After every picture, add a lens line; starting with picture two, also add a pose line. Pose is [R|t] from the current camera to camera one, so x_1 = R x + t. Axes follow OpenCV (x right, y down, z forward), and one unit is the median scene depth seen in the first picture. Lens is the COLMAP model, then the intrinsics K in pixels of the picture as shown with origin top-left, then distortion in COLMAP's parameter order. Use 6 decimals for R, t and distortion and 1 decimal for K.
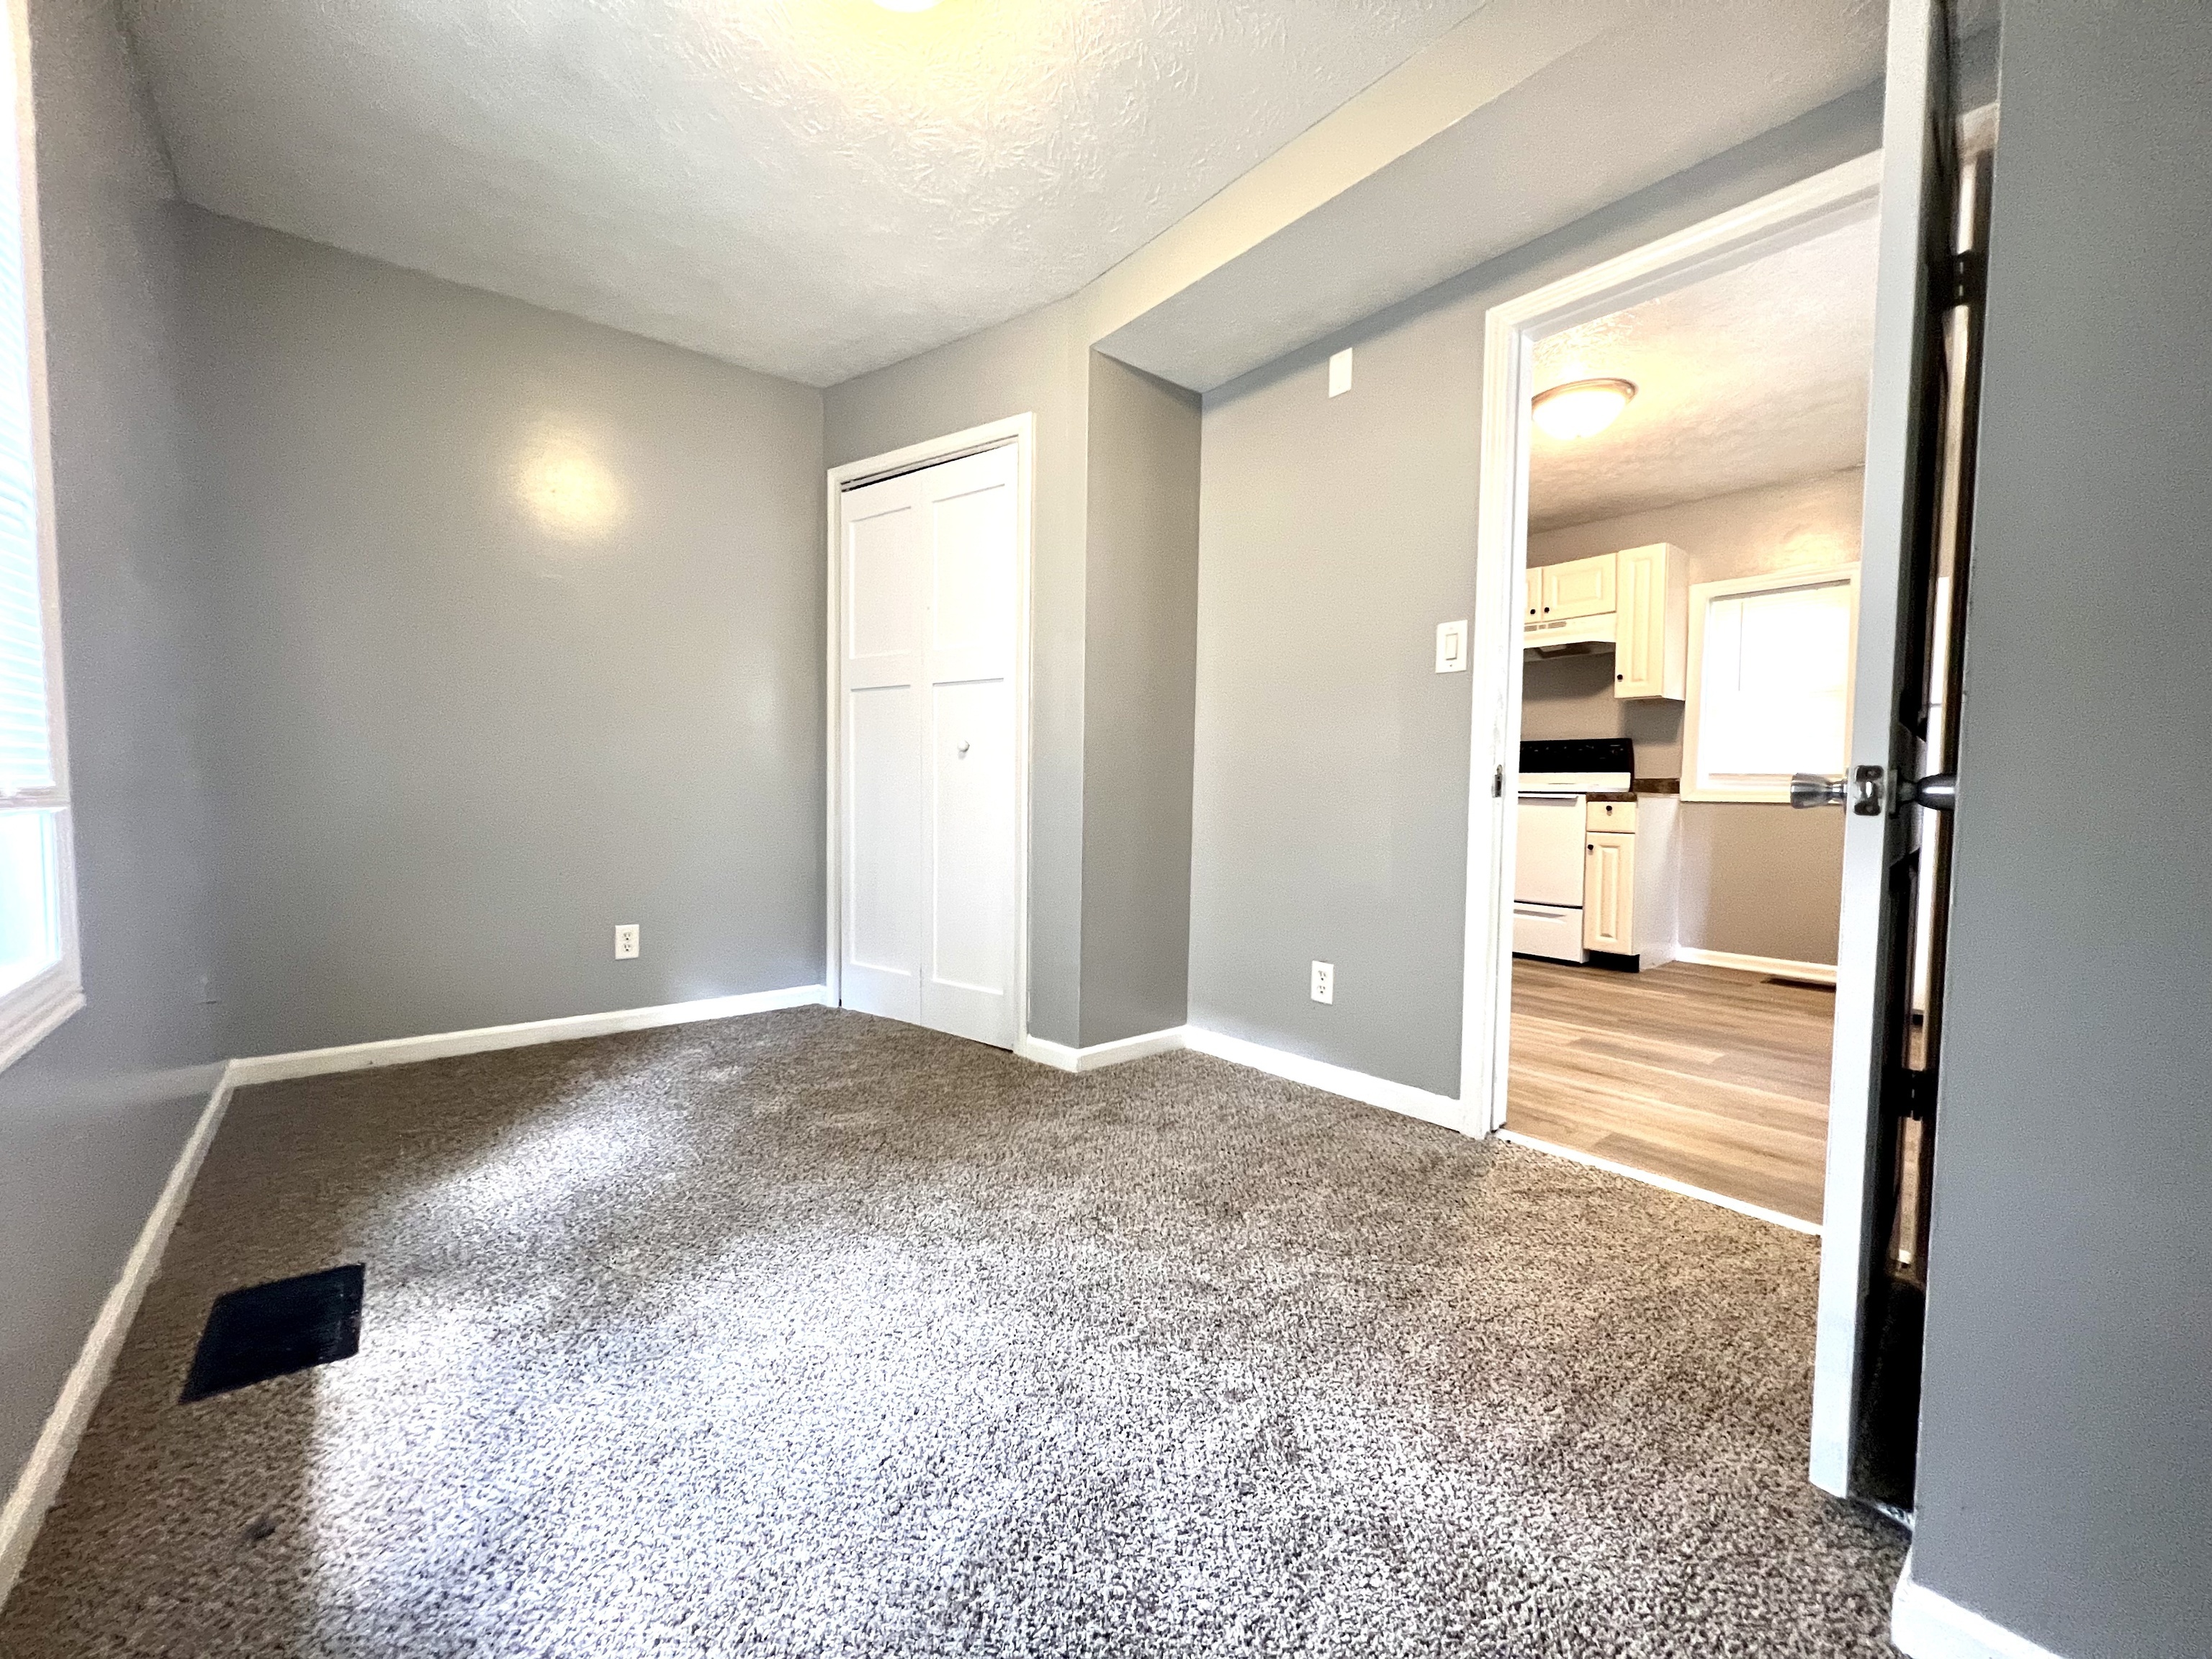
lens RADIAL K [[896.4, 0, 1106.0], [0, 896.4, 829.5], [0, 0, 1]] dist [0.000653, 0.000360]
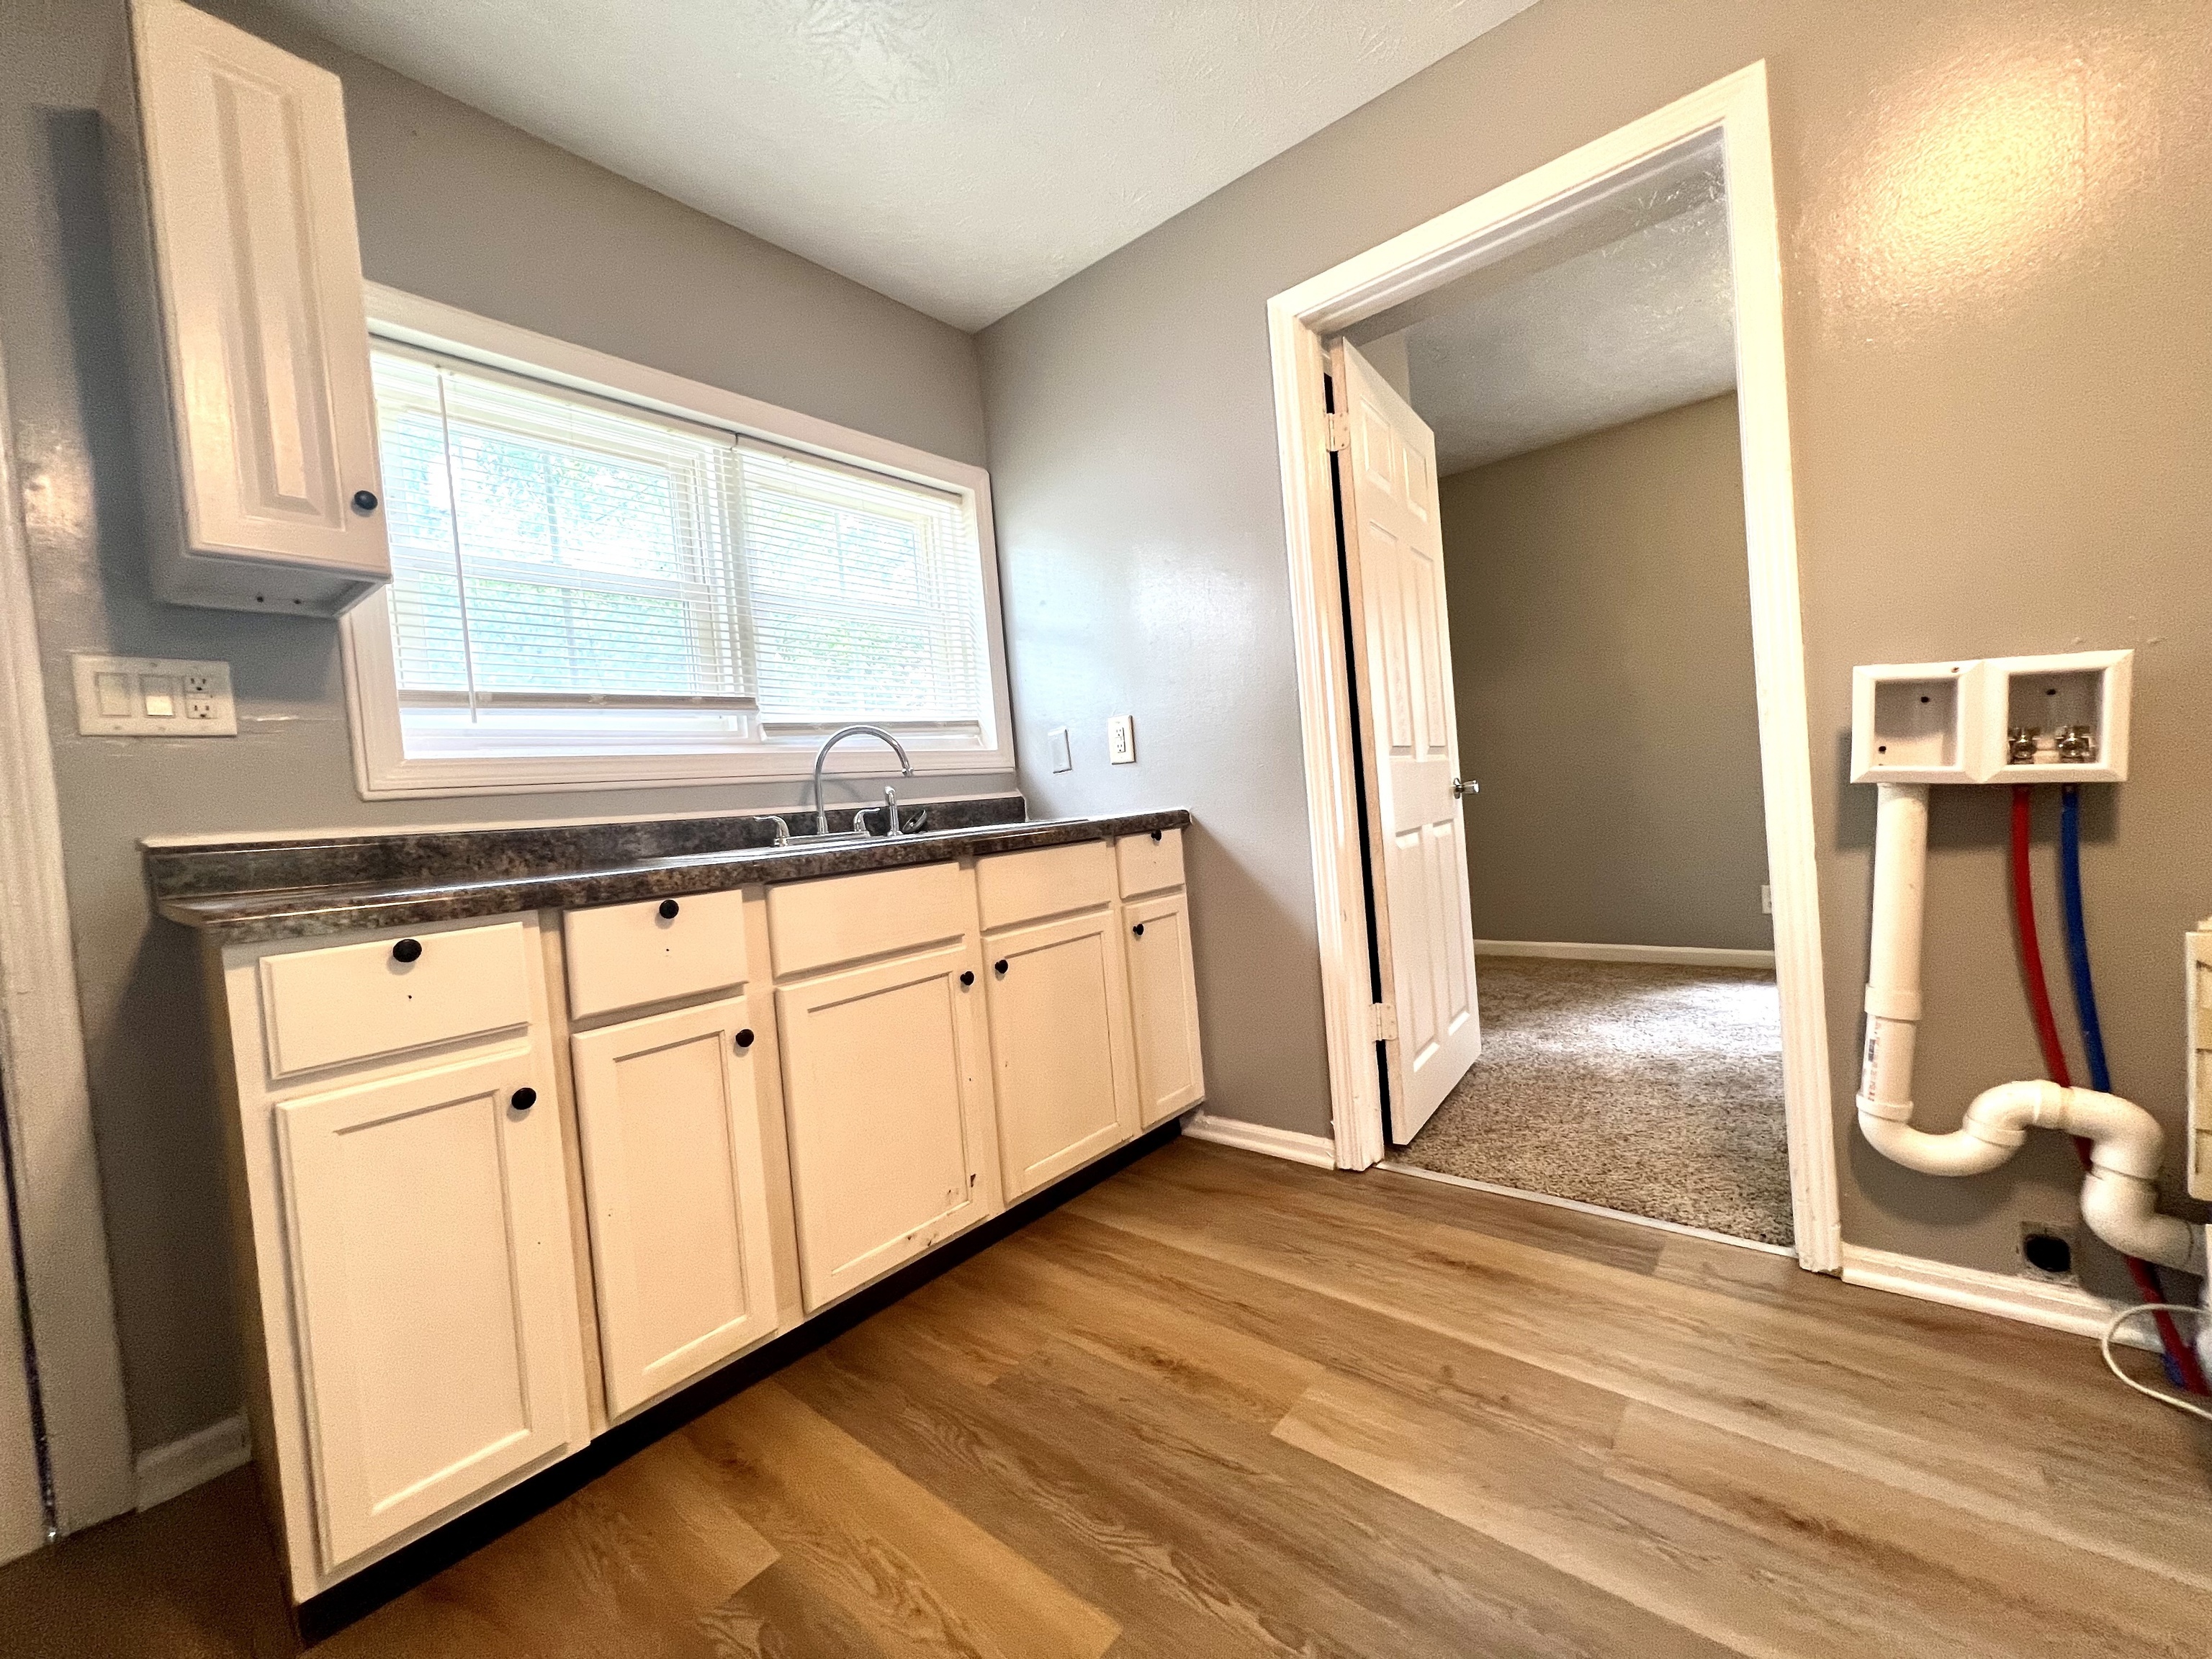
lens RADIAL K [[897.2, 0, 1105.5], [0, 897.2, 823.8], [0, 0, 1]] dist [-0.000186, 0.000542]
pose [[-0.981408, 0.075156, -0.176606, 0.542659], [0.064760, 0.995851, 0.063922, -0.045721], [0.180677, 0.051297, -0.982204, 0.798393]]
